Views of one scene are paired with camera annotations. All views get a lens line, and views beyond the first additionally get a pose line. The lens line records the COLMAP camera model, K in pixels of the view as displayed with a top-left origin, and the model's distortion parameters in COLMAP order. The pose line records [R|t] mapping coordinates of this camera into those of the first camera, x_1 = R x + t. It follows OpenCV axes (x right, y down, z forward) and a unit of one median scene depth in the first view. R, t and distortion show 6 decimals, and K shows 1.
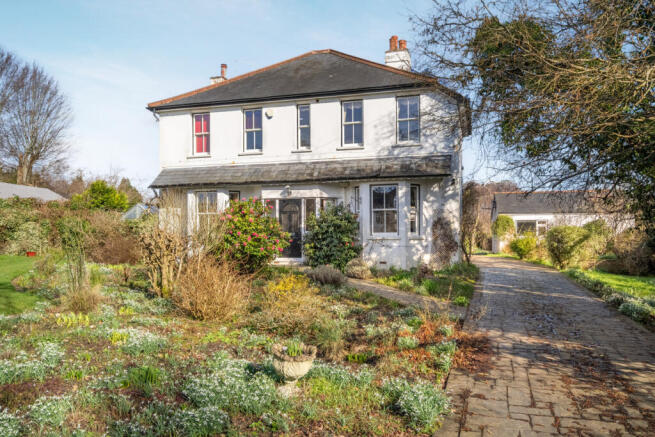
lens RADIAL K [[478.3, 0, 327.1], [0, 478.3, 218.8], [0, 0, 1]] dist [0.000075, 0.000311]
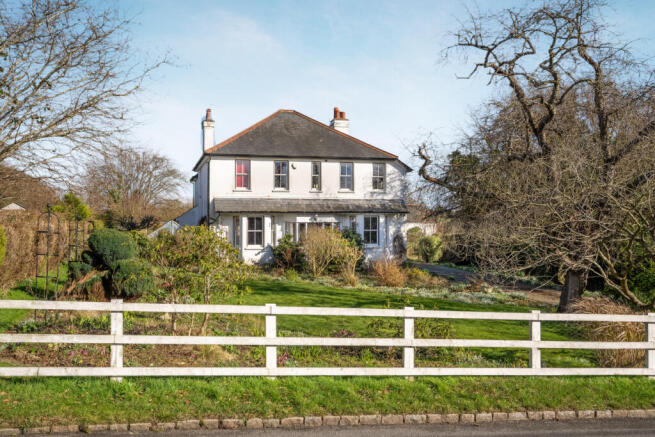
lens RADIAL K [[665.0, 0, 327.7], [0, 665.0, 219.5], [0, 0, 1]] dist [0.000345, 0.000000]
pose [[0.846403, 0.008991, 0.532467, -1.203239], [-0.005535, 0.999952, -0.008087, -0.034446], [-0.532514, 0.003898, 0.846412, -0.878115]]
